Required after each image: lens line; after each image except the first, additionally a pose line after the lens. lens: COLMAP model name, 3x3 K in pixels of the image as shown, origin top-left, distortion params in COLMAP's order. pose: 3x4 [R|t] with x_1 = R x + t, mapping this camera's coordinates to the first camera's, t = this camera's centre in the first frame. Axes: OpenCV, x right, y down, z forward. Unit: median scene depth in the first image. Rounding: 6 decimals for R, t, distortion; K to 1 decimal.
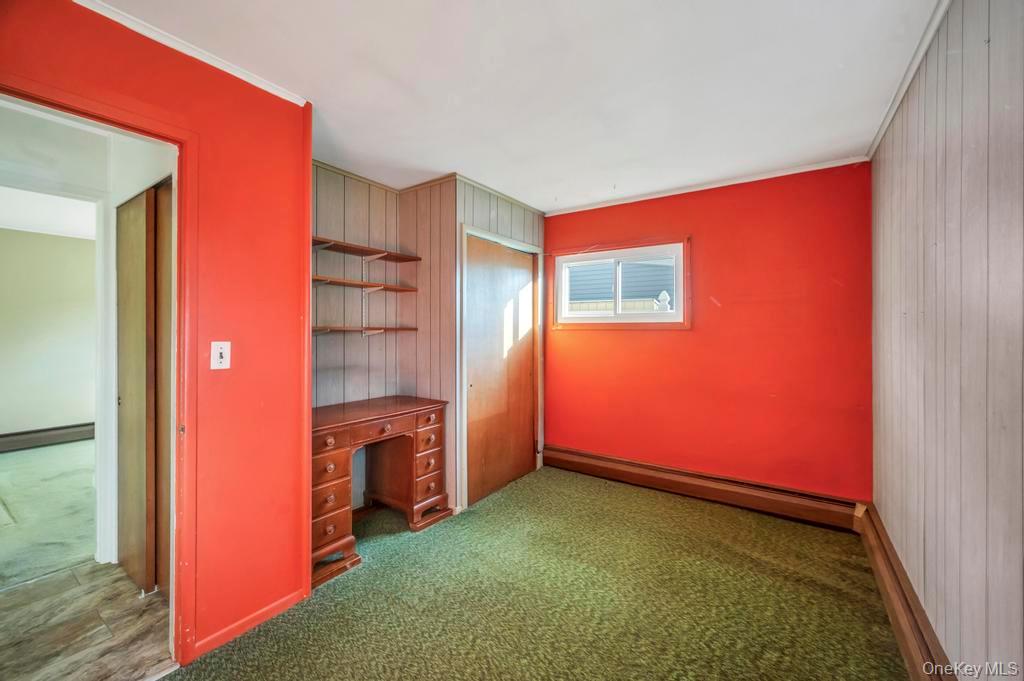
lens RADIAL K [[409.2, 0, 511.5], [0, 409.2, 329.8], [0, 0, 1]] dist [-0.000218, -0.000880]
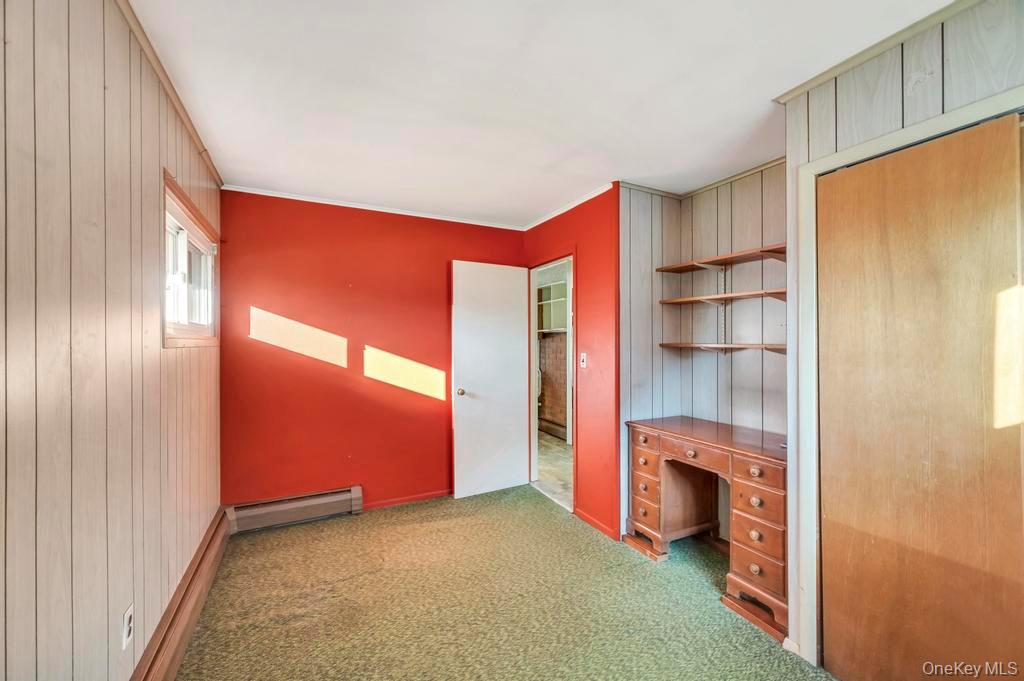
lens RADIAL K [[409.2, 0, 512.4], [0, 409.2, 343.8], [0, 0, 1]] dist [-0.000218, -0.000880]
pose [[-0.482597, 0.004613, -0.875830, 0.675287], [0.002287, 0.999989, 0.004007, -0.012771], [0.875840, -0.000069, -0.482602, 1.050591]]
